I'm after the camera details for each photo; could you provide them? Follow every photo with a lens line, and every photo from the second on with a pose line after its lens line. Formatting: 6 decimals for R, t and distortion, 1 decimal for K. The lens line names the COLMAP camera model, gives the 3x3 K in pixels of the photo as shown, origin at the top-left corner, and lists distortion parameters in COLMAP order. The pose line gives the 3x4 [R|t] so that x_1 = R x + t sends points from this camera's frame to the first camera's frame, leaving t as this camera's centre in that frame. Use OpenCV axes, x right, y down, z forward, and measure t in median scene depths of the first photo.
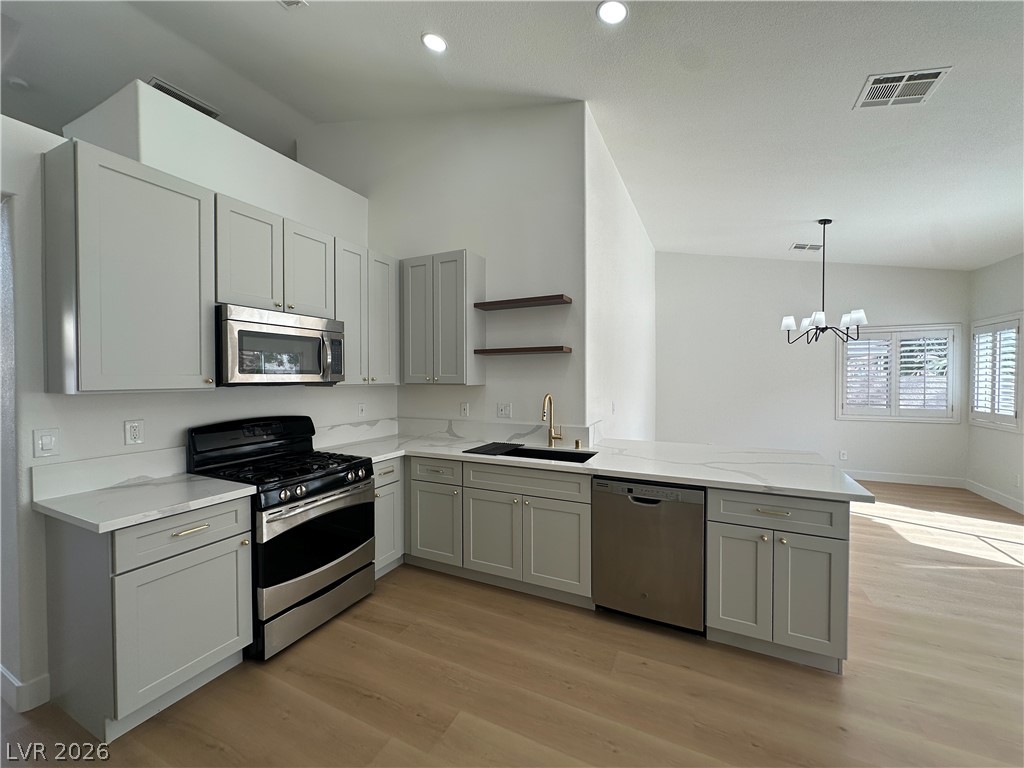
lens RADIAL K [[405.8, 0, 510.0], [0, 405.8, 385.2], [0, 0, 1]] dist [-0.006304, 0.001081]
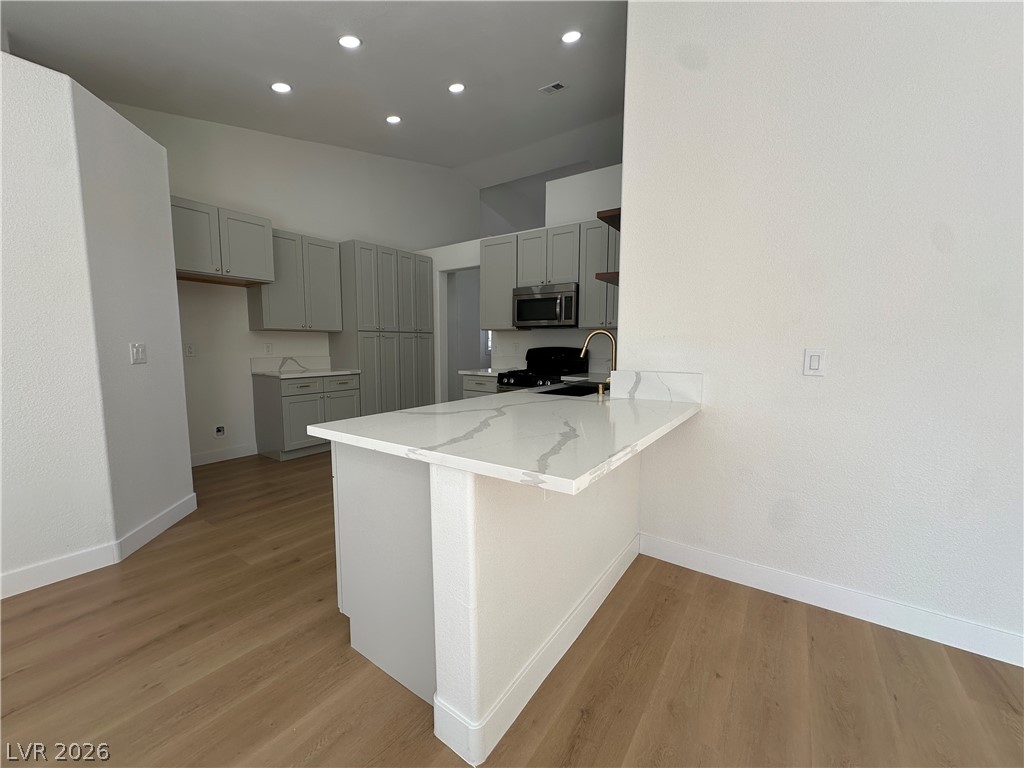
lens RADIAL K [[405.8, 0, 509.7], [0, 405.8, 382.3], [0, 0, 1]] dist [-0.006304, 0.001081]
pose [[-0.159722, 0.111888, -0.980801, 1.222607], [-0.018600, 0.993038, 0.116313, 0.034495], [0.986987, 0.036821, -0.156529, 1.139290]]
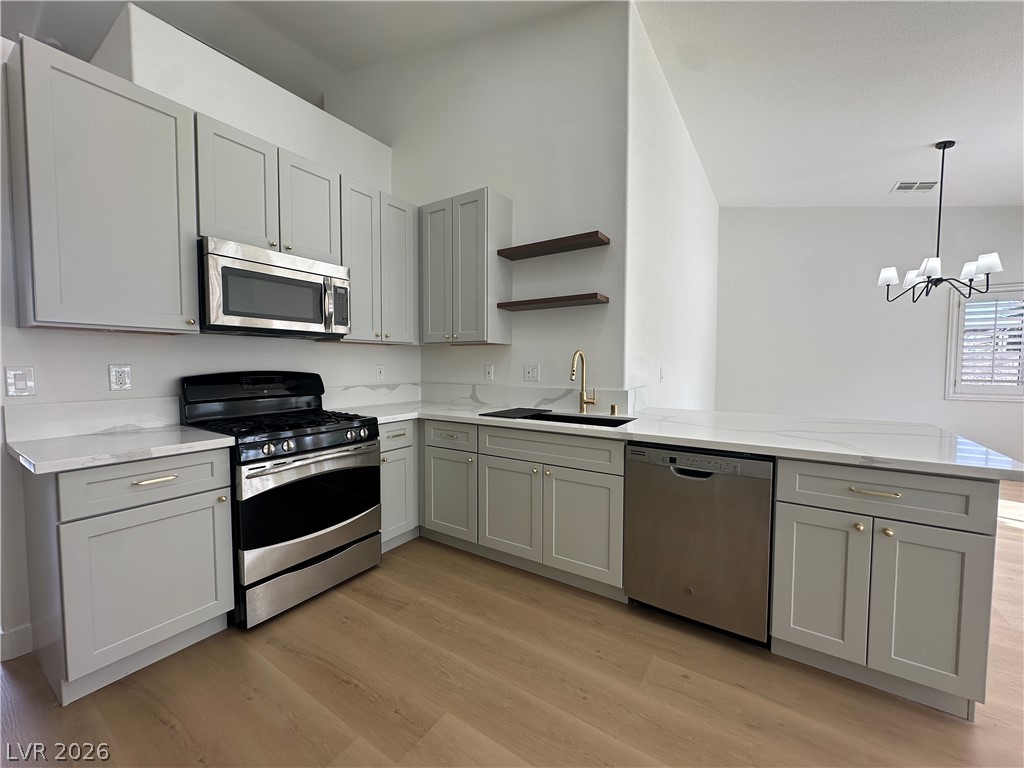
lens RADIAL K [[405.8, 0, 510.0], [0, 405.8, 384.0], [0, 0, 1]] dist [-0.006304, 0.001081]
pose [[0.991399, 0.011272, -0.130387, 0.073972], [-0.007246, 0.999483, 0.031315, 0.080132], [0.130672, -0.030101, 0.990969, 0.158872]]
